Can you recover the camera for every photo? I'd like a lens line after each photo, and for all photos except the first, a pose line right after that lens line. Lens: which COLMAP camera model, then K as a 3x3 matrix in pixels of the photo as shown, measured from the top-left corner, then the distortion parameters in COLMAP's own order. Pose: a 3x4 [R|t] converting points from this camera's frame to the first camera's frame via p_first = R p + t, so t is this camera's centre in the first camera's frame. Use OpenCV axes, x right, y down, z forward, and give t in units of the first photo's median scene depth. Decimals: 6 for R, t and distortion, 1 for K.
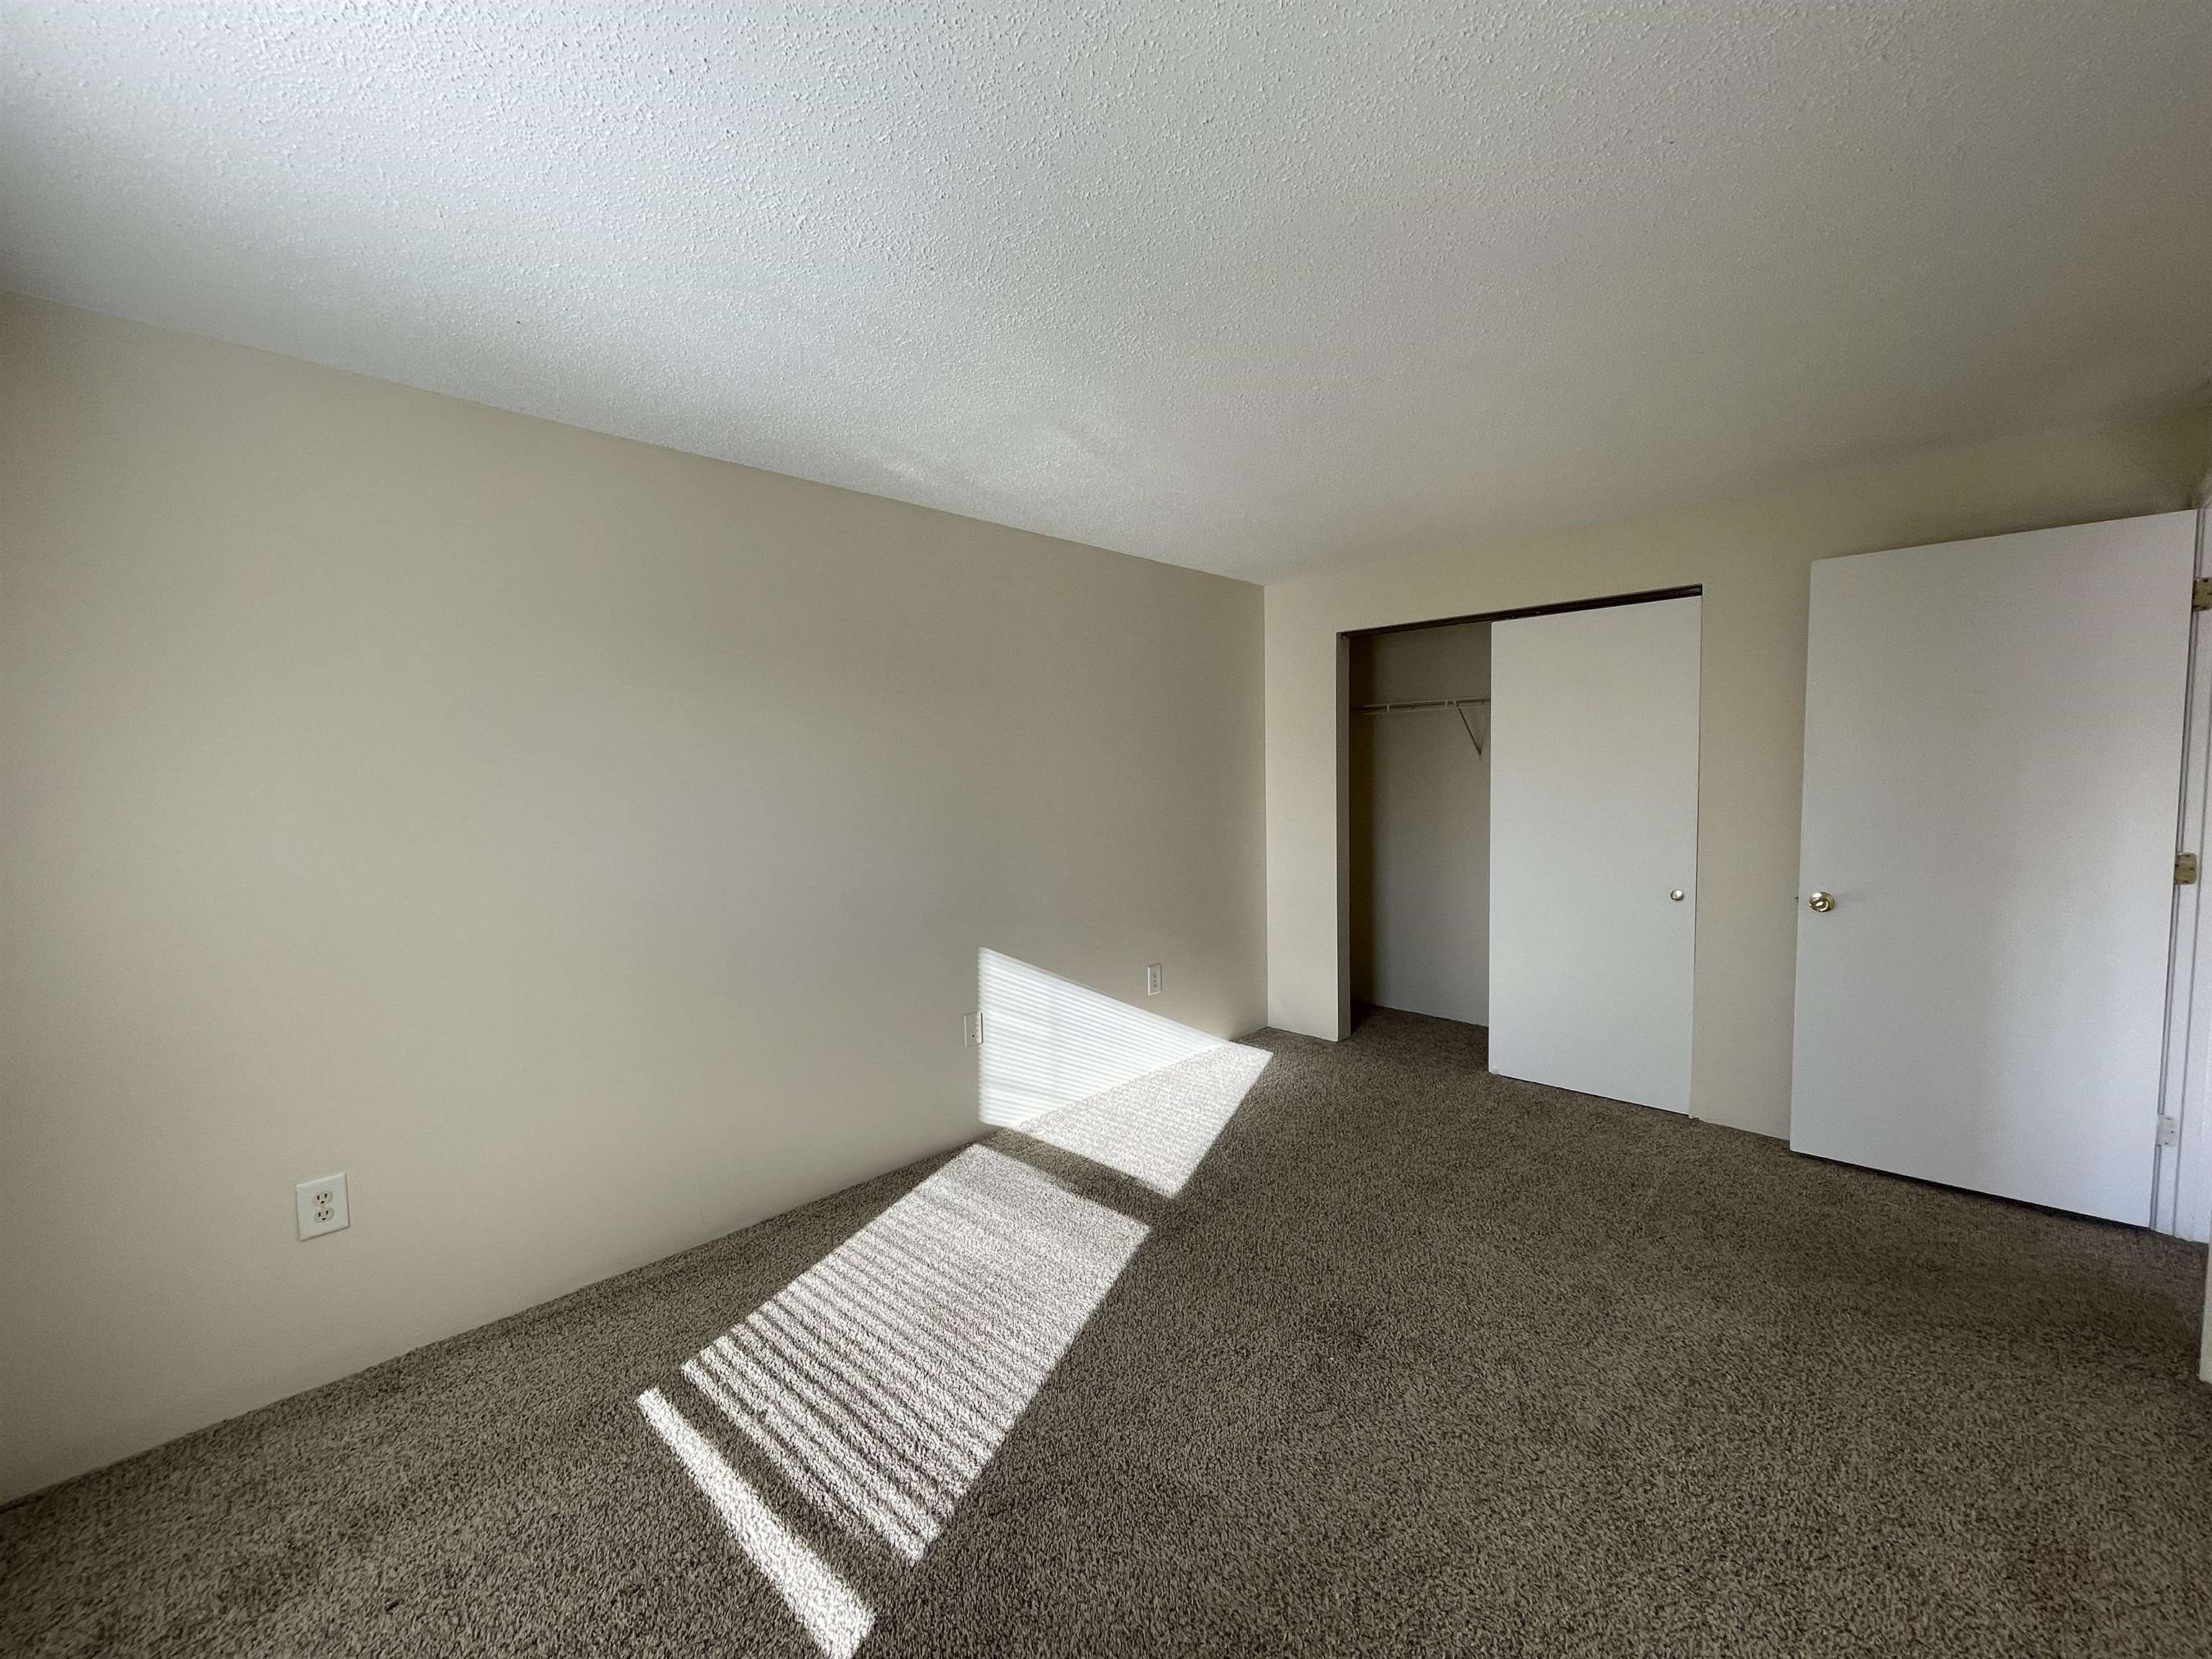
lens RADIAL K [[882.7, 0, 1098.9], [0, 882.7, 831.4], [0, 0, 1]] dist [-0.000394, -0.000245]
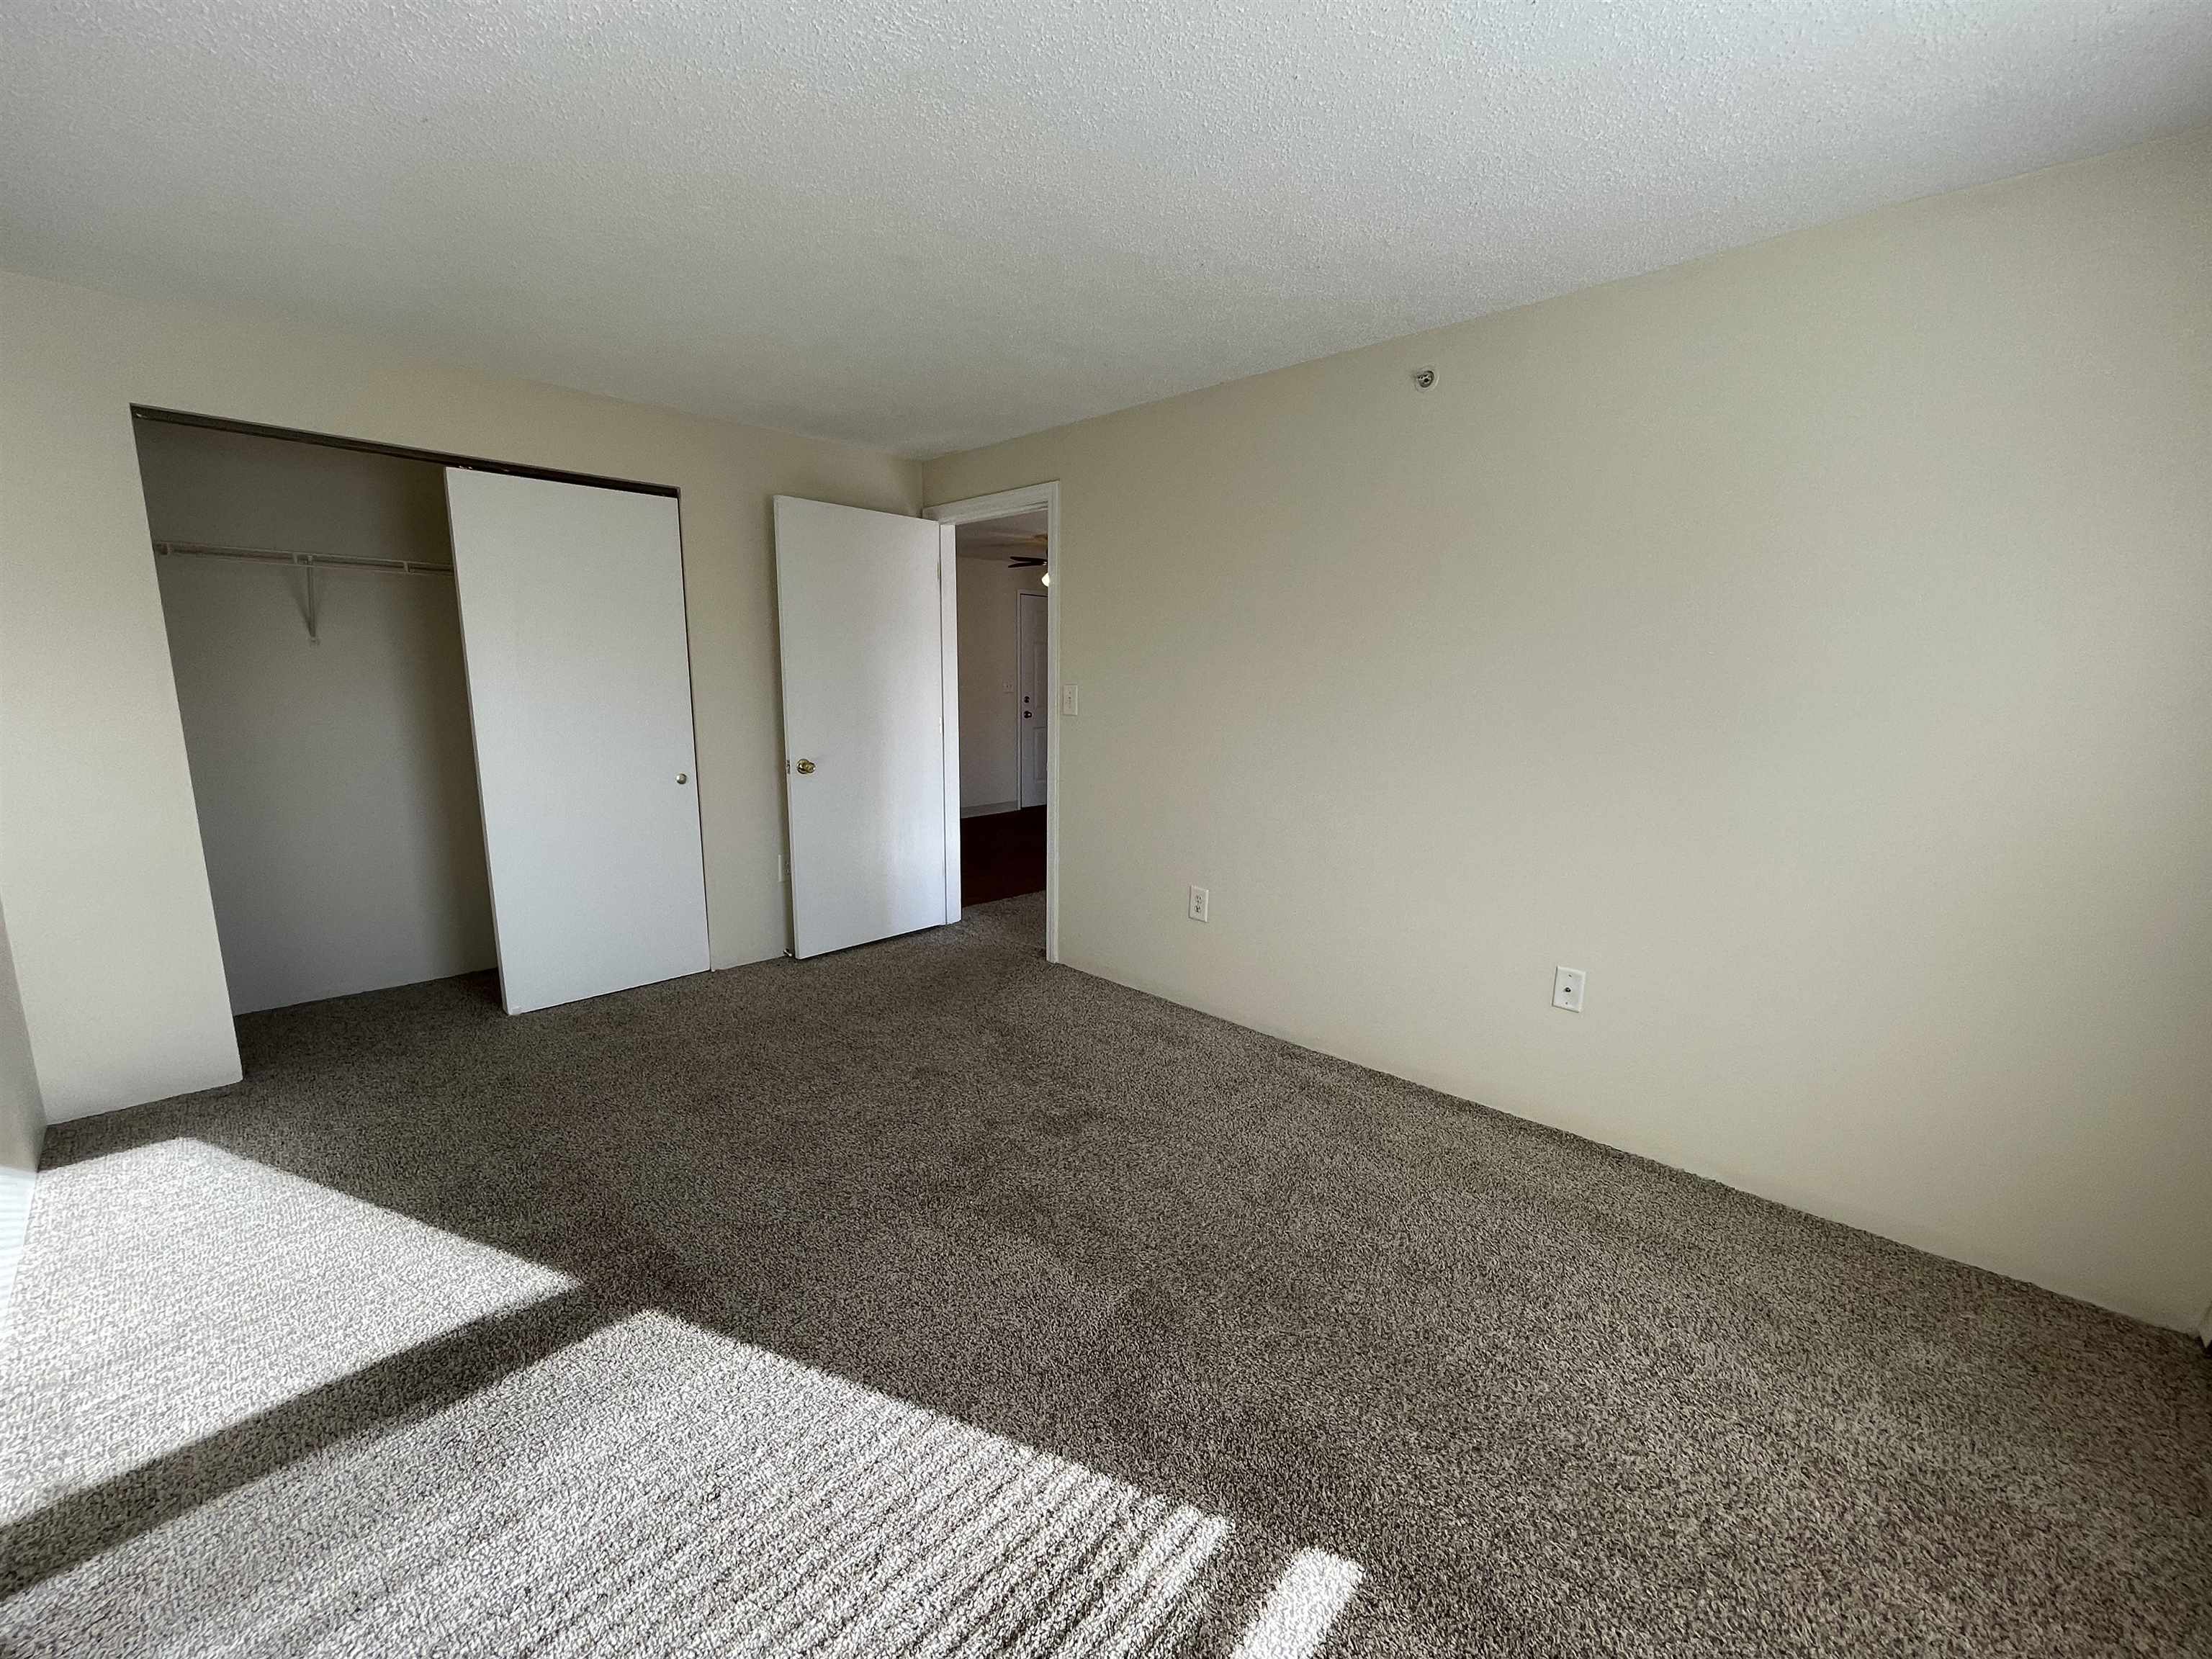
lens RADIAL K [[882.7, 0, 1098.9], [0, 882.7, 831.4], [0, 0, 1]] dist [-0.000394, -0.000245]
pose [[0.003324, -0.158264, 0.987391, -0.468636], [0.056655, 0.985841, 0.157825, -0.006979], [-0.998388, 0.055416, 0.012243, 0.516357]]
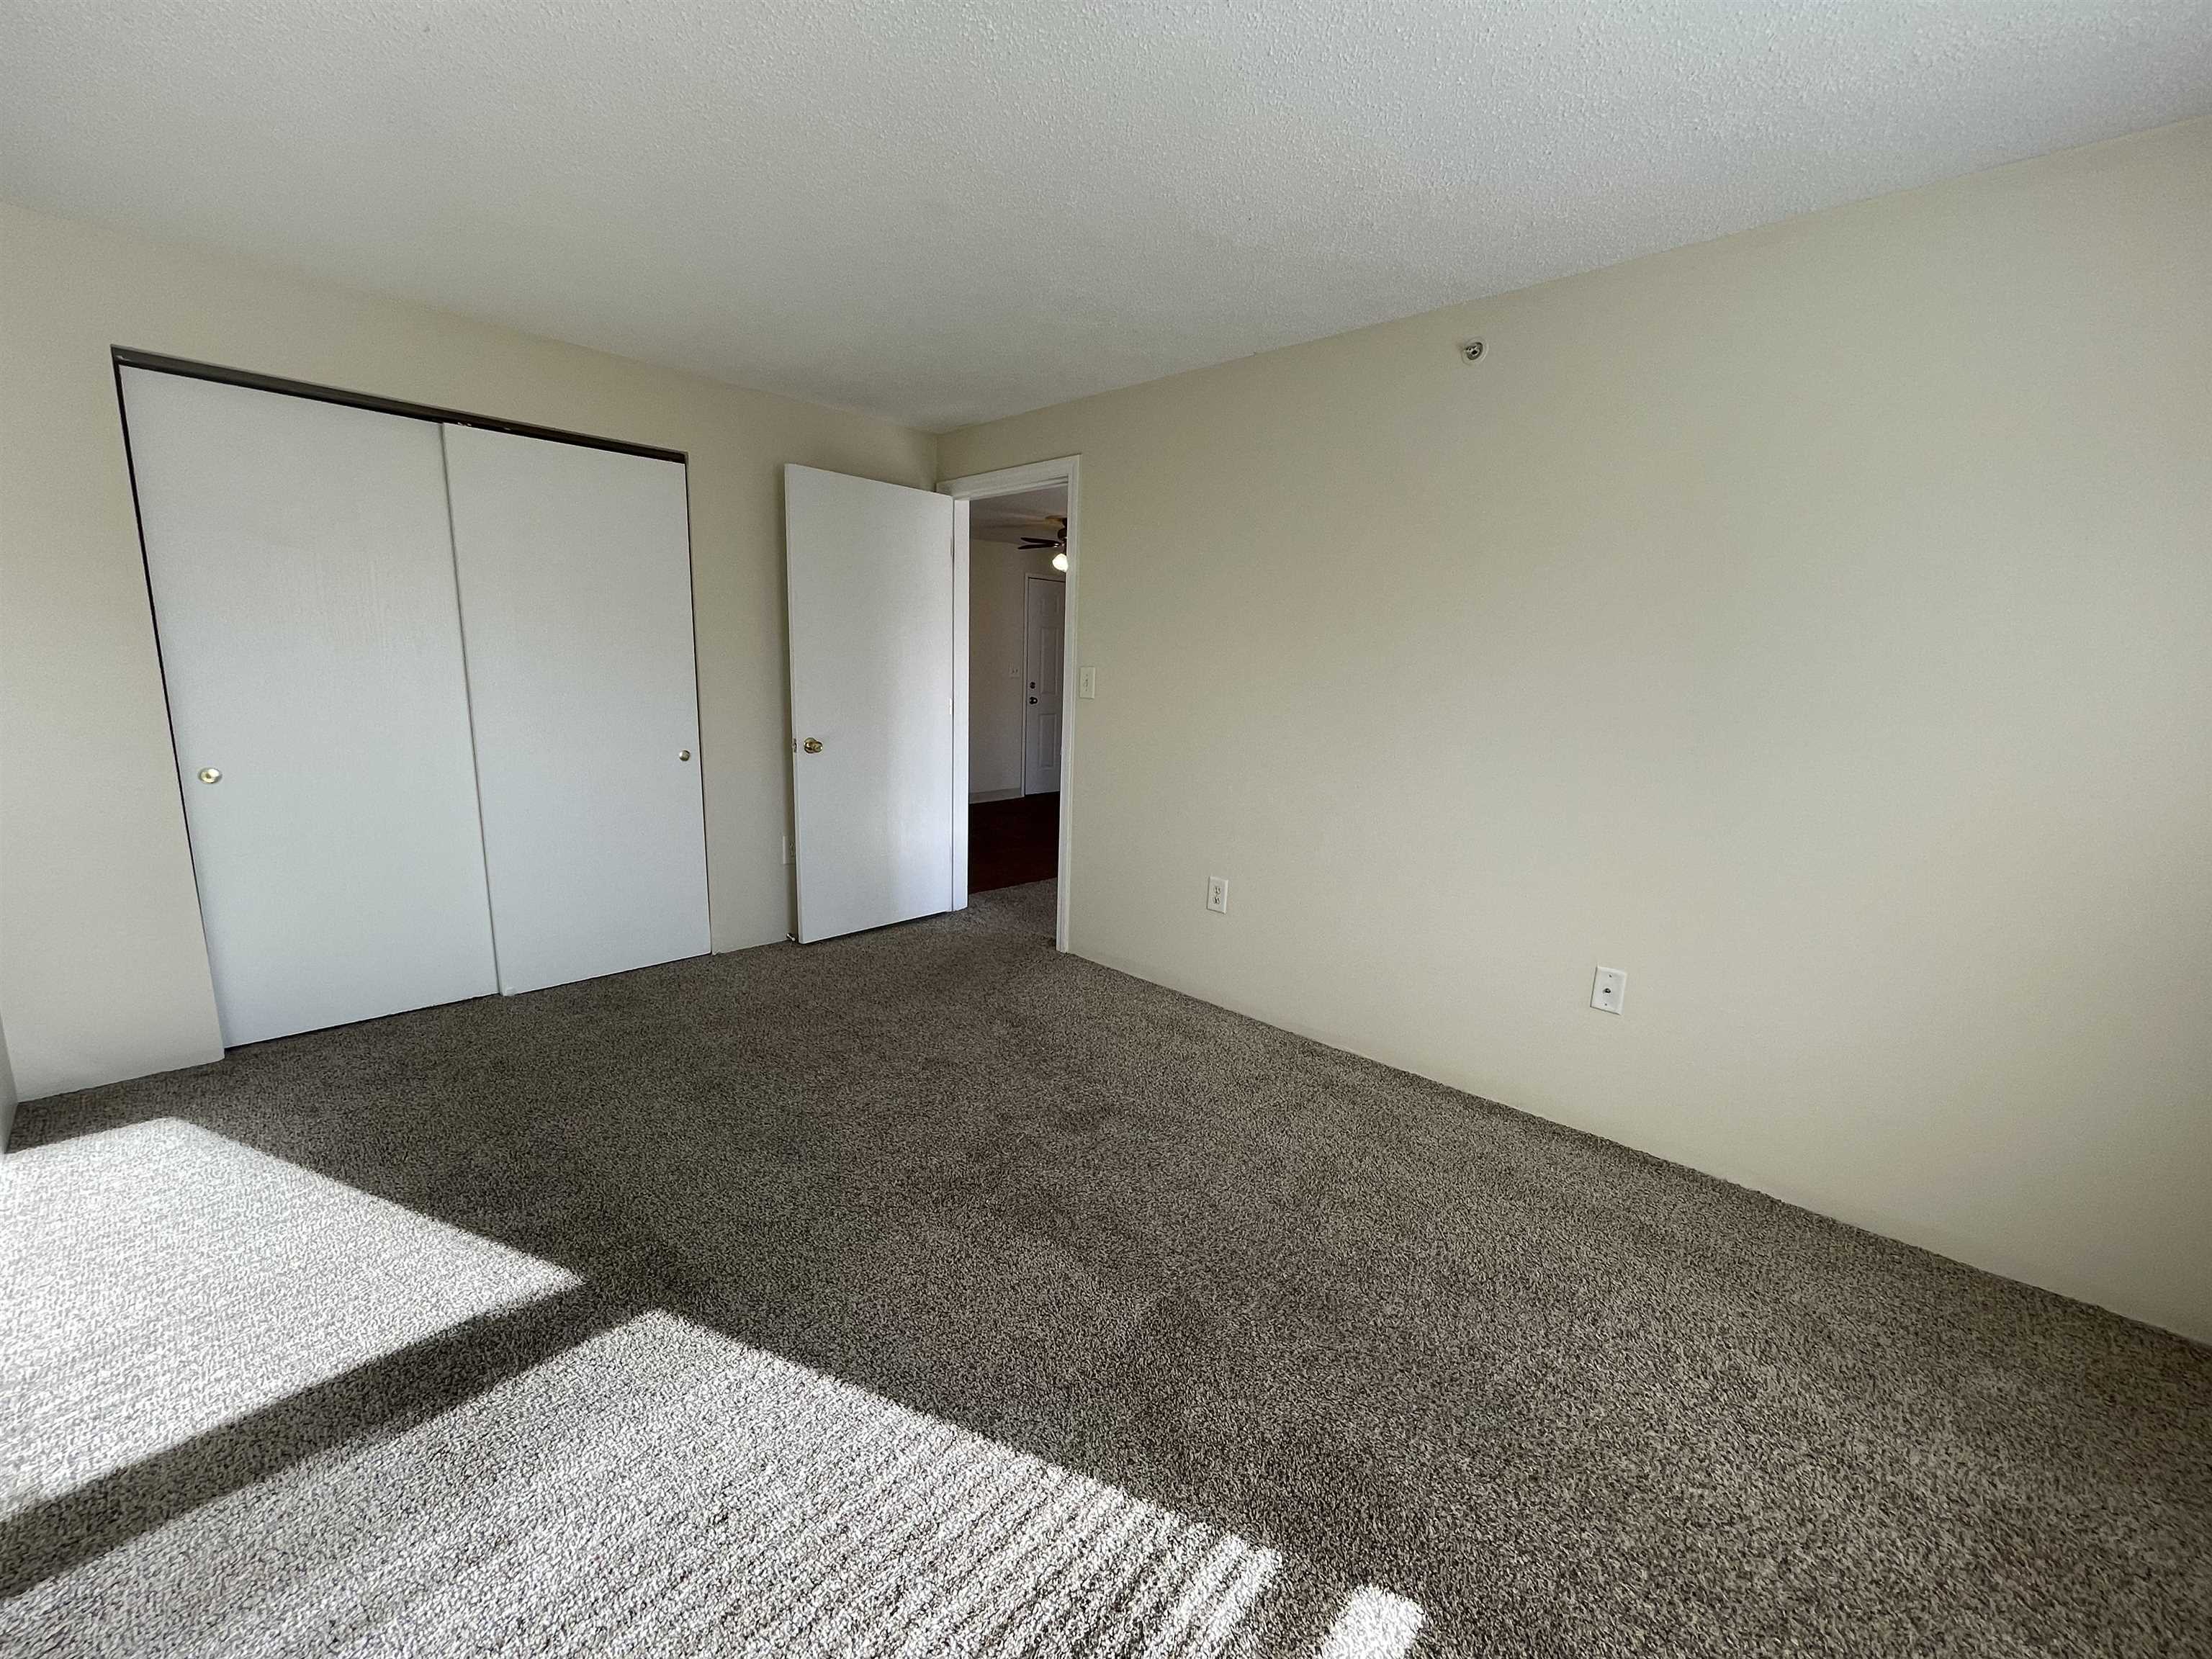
lens RADIAL K [[882.7, 0, 1098.9], [0, 882.7, 831.4], [0, 0, 1]] dist [-0.000394, -0.000245]
pose [[0.001976, -0.168920, 0.985628, -0.435990], [0.036679, 0.984979, 0.168736, 0.001933], [-0.999325, 0.035819, 0.008142, 0.542440]]
